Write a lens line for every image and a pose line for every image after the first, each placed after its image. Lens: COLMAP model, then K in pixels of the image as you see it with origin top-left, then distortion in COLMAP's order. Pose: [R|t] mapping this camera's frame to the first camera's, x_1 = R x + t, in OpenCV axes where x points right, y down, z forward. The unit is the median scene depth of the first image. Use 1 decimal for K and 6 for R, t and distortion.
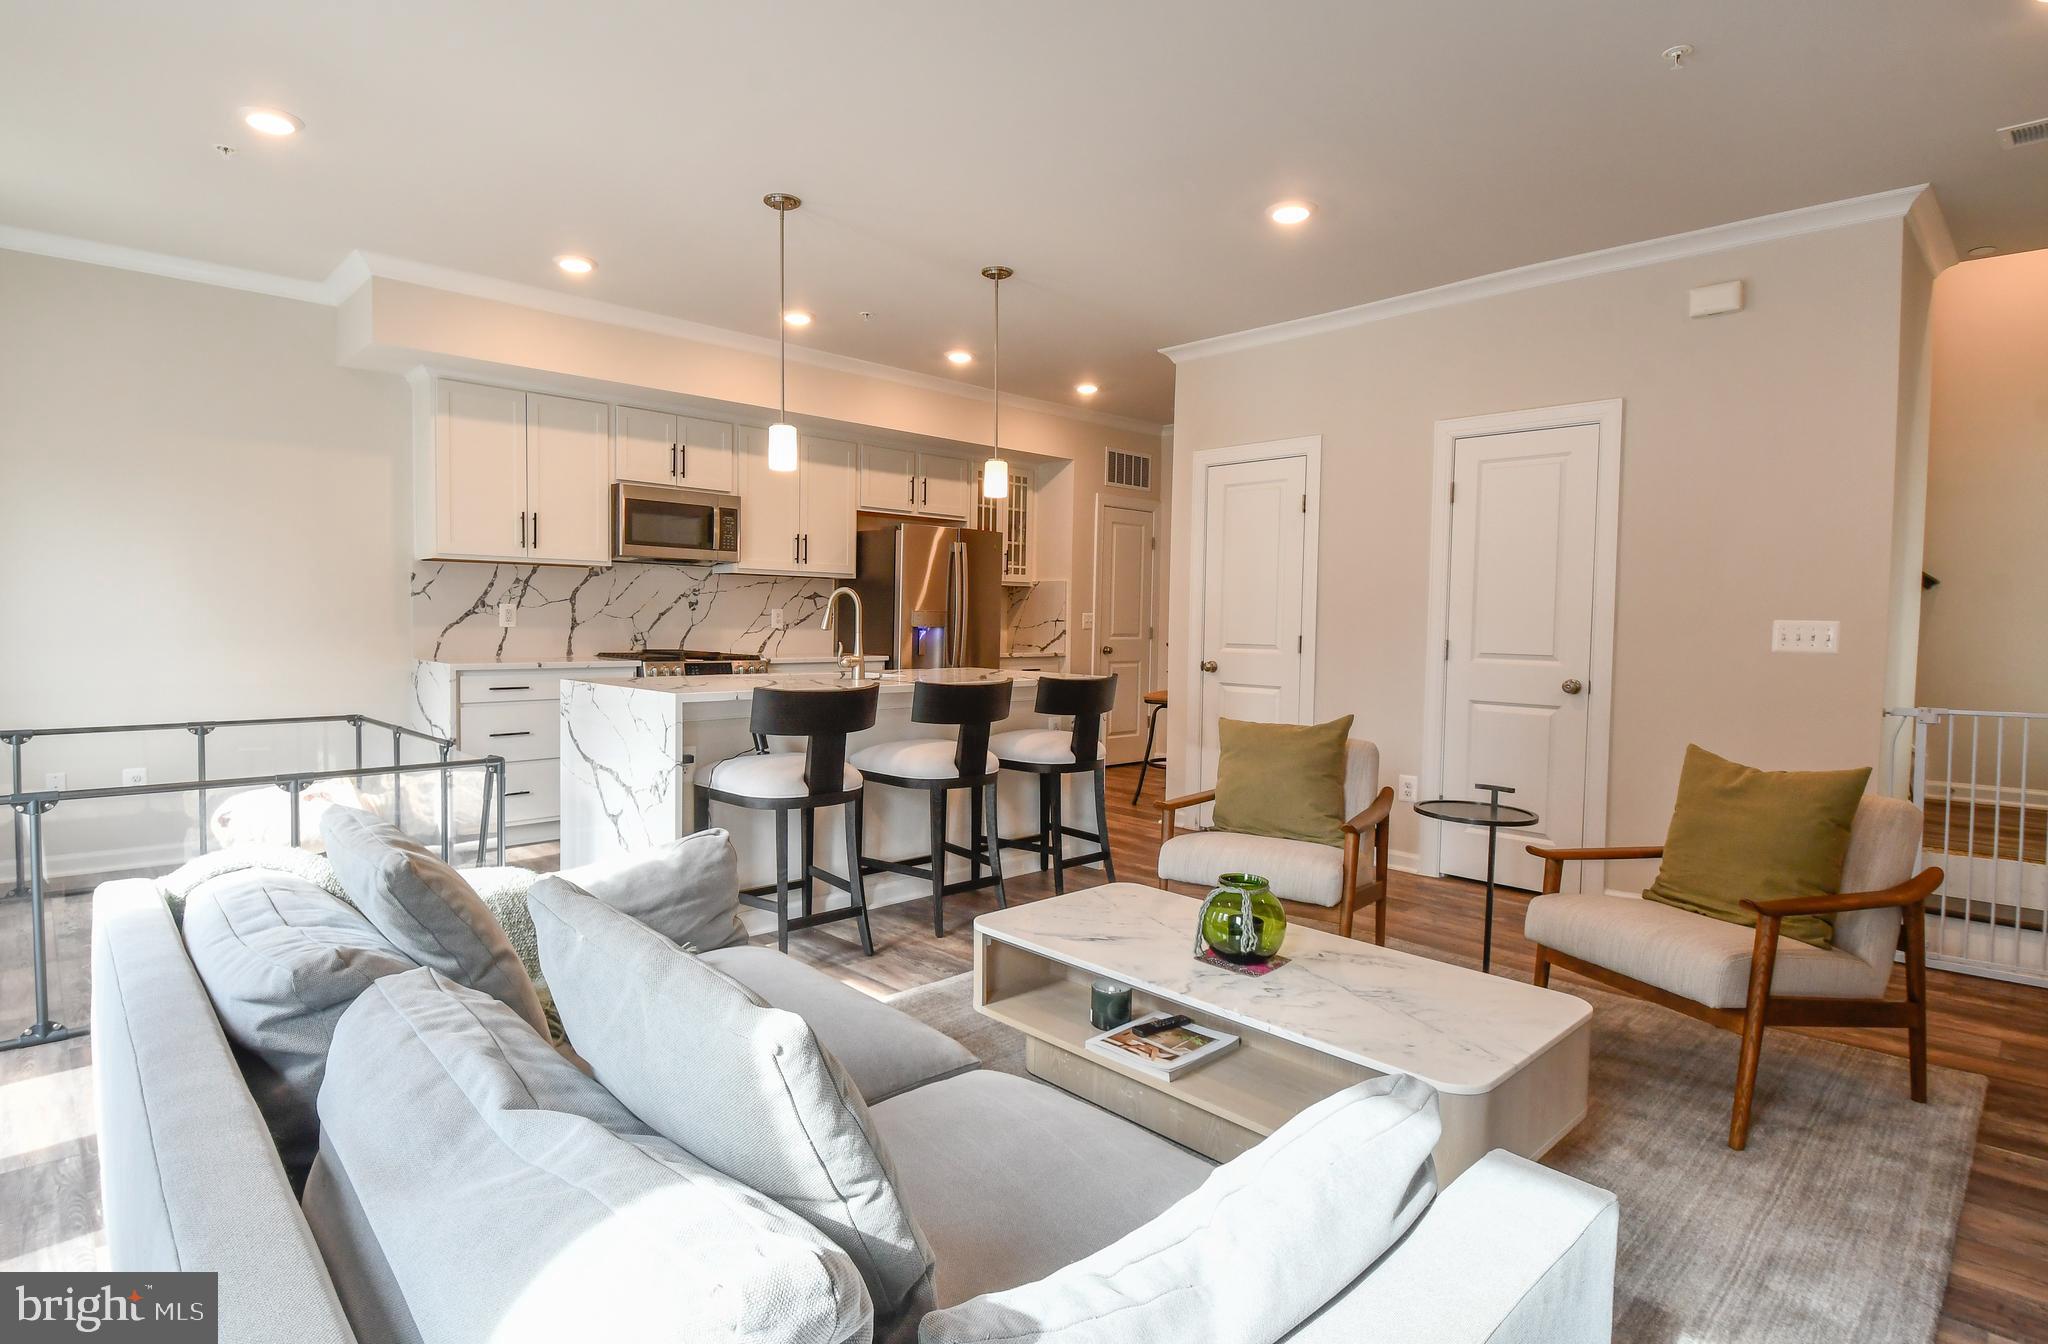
lens RADIAL K [[1046.3, 0, 984.7], [0, 1046.3, 646.5], [0, 0, 1]] dist [0.039201, -0.001575]
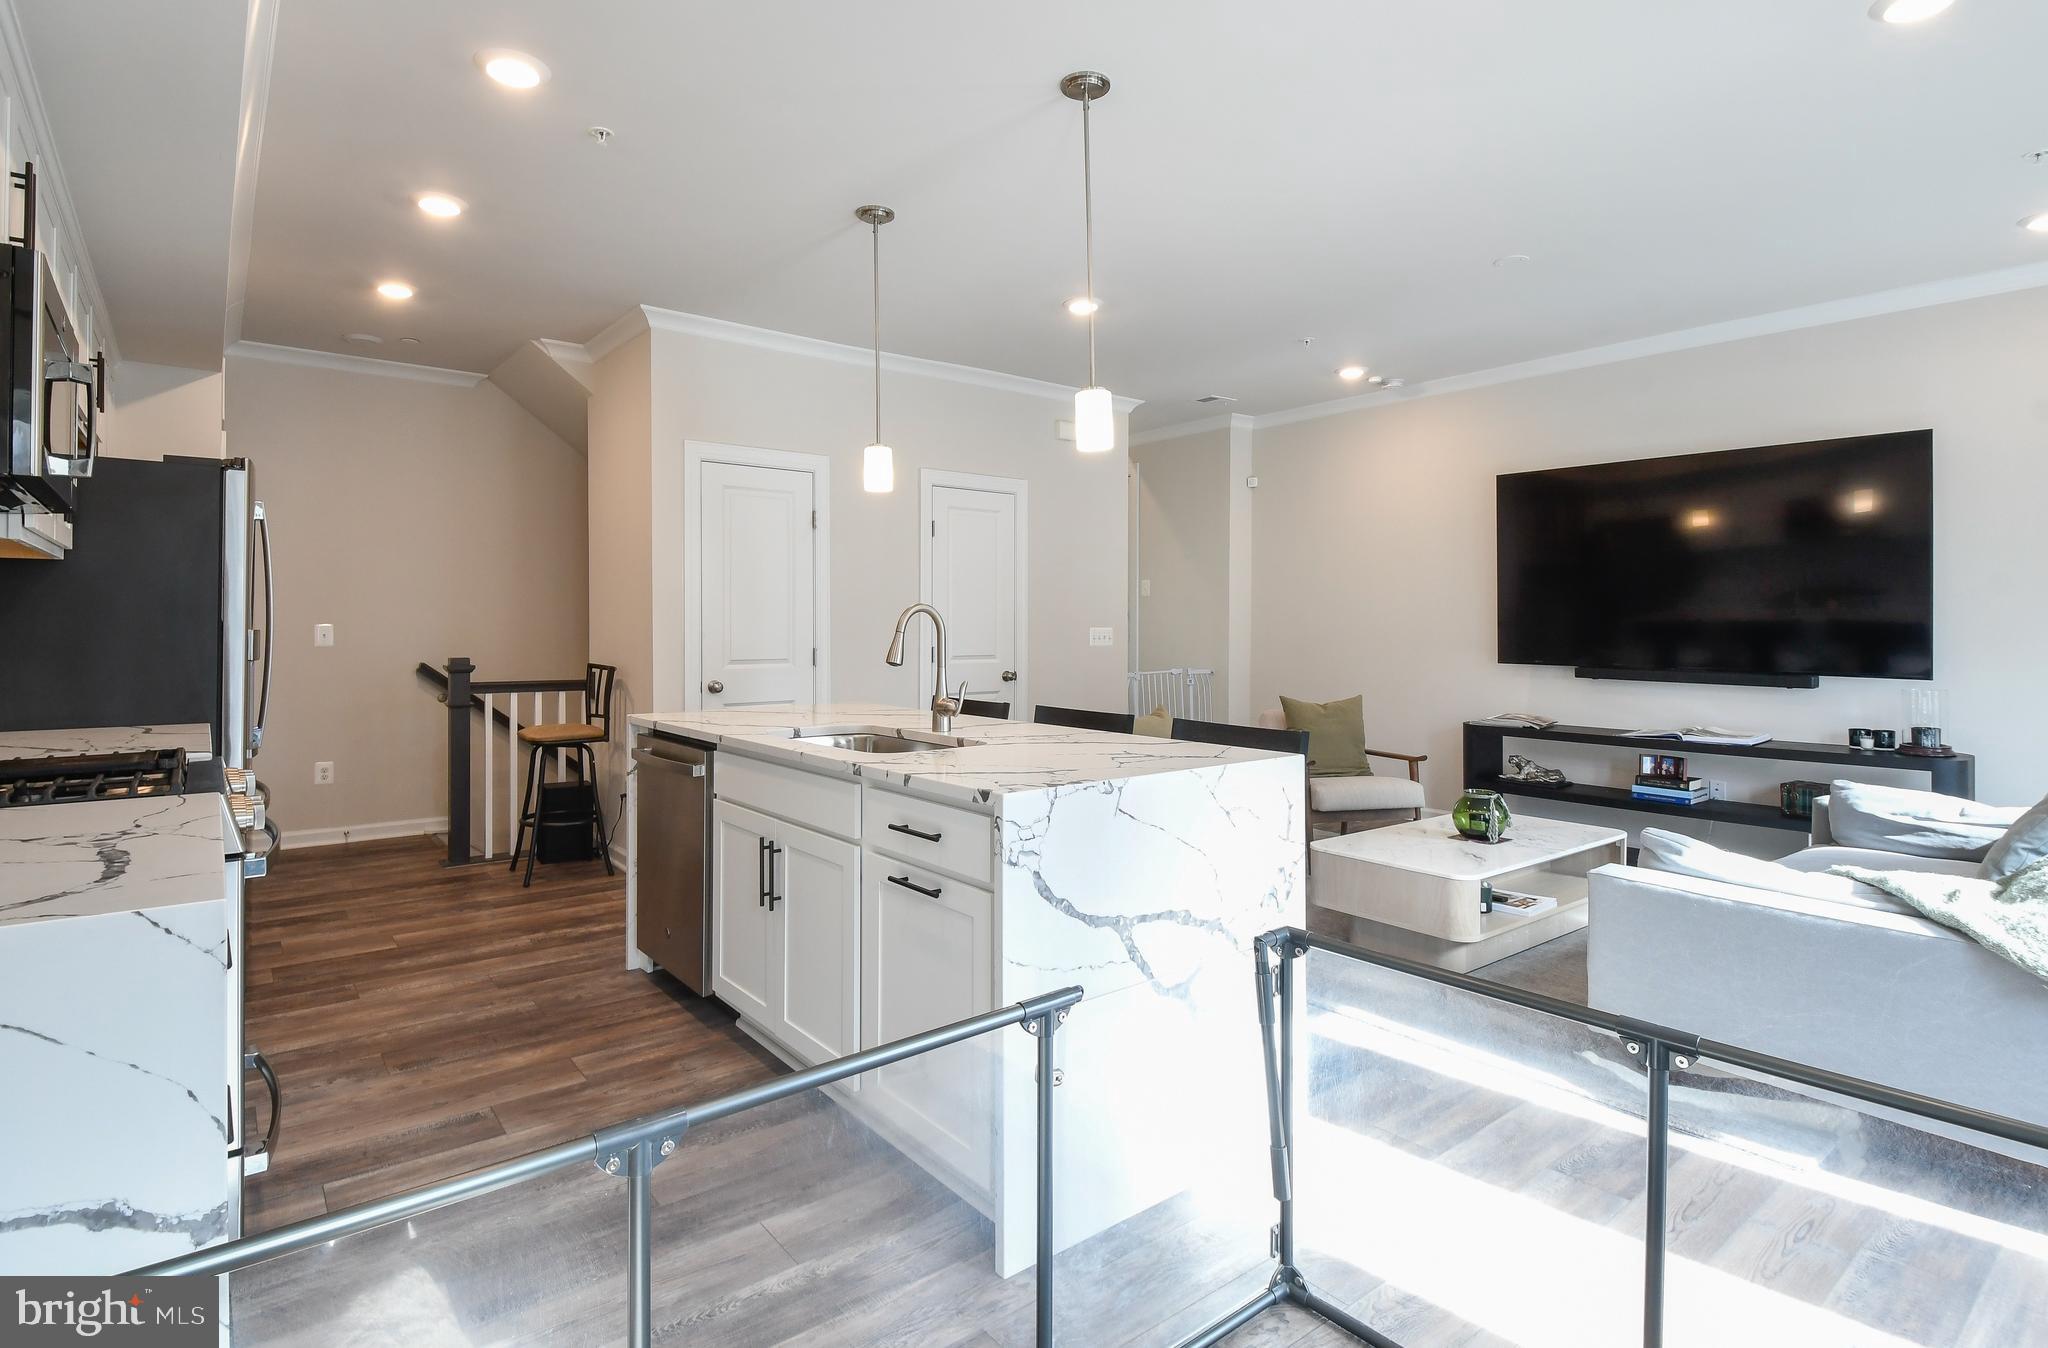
lens RADIAL K [[1027.6, 0, 1002.5], [0, 1027.6, 616.6], [0, 0, 1]] dist [0.007559, -0.010228]
pose [[0.083996, -0.006908, 0.996442, -0.617416], [0.027008, 0.999624, 0.004654, -0.037880], [-0.996100, 0.026521, 0.084151, 0.676403]]
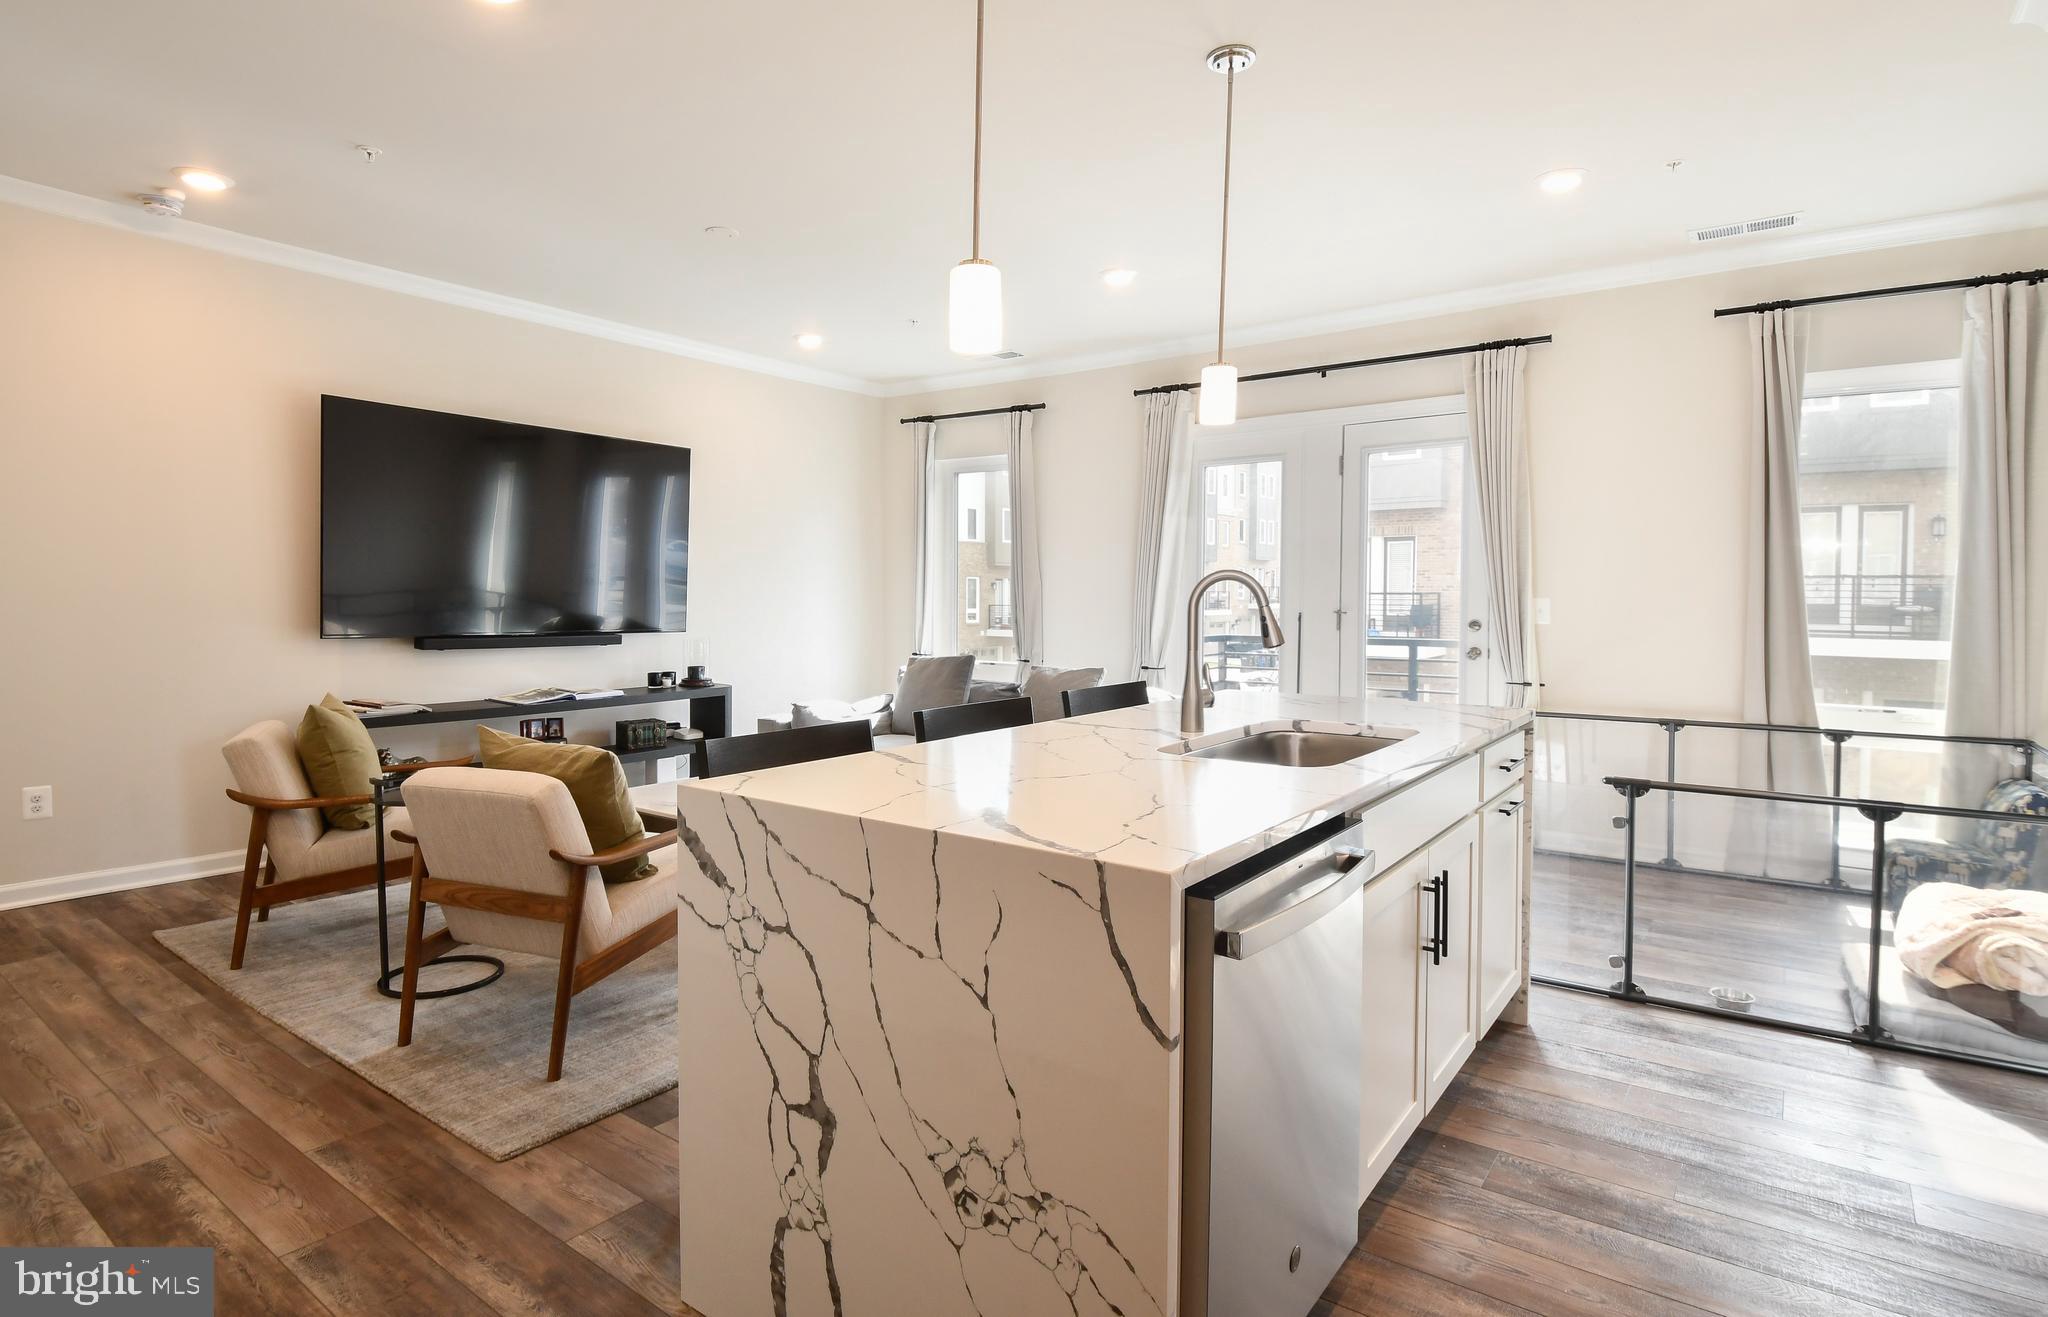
lens RADIAL K [[1064.1, 0, 1031.5], [0, 1064.1, 612.1], [0, 0, 1]] dist [0.007121, -0.002172]
pose [[-0.979616, -0.012249, -0.200507, 0.056639], [-0.021510, 0.998797, 0.044077, -0.042722], [0.199726, 0.047491, -0.978700, 1.163634]]
